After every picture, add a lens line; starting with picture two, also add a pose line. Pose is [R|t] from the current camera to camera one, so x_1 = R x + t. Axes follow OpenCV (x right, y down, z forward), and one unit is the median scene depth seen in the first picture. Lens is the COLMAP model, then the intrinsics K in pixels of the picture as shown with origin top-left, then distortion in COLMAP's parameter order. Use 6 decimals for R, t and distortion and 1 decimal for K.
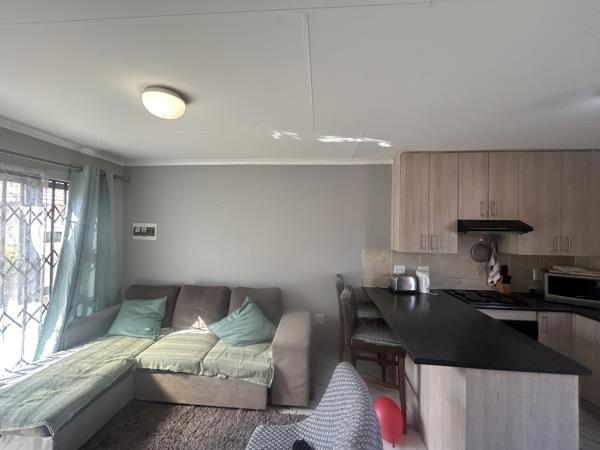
lens RADIAL K [[242.4, 0, 300.0], [0, 242.4, 225.0], [0, 0, 1]] dist [0.000843, -0.000218]
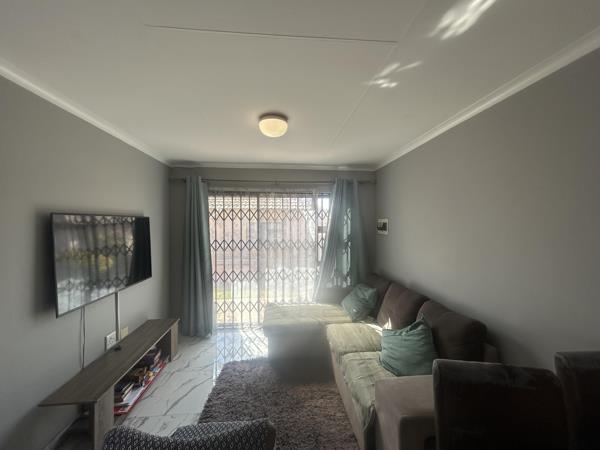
lens RADIAL K [[242.4, 0, 300.0], [0, 242.4, 225.0], [0, 0, 1]] dist [0.000843, -0.000218]
pose [[0.169686, -0.010639, -0.985441, 0.459378], [0.007487, 0.999927, -0.009506, 0.033356], [0.985470, -0.005765, 0.169754, 0.545641]]
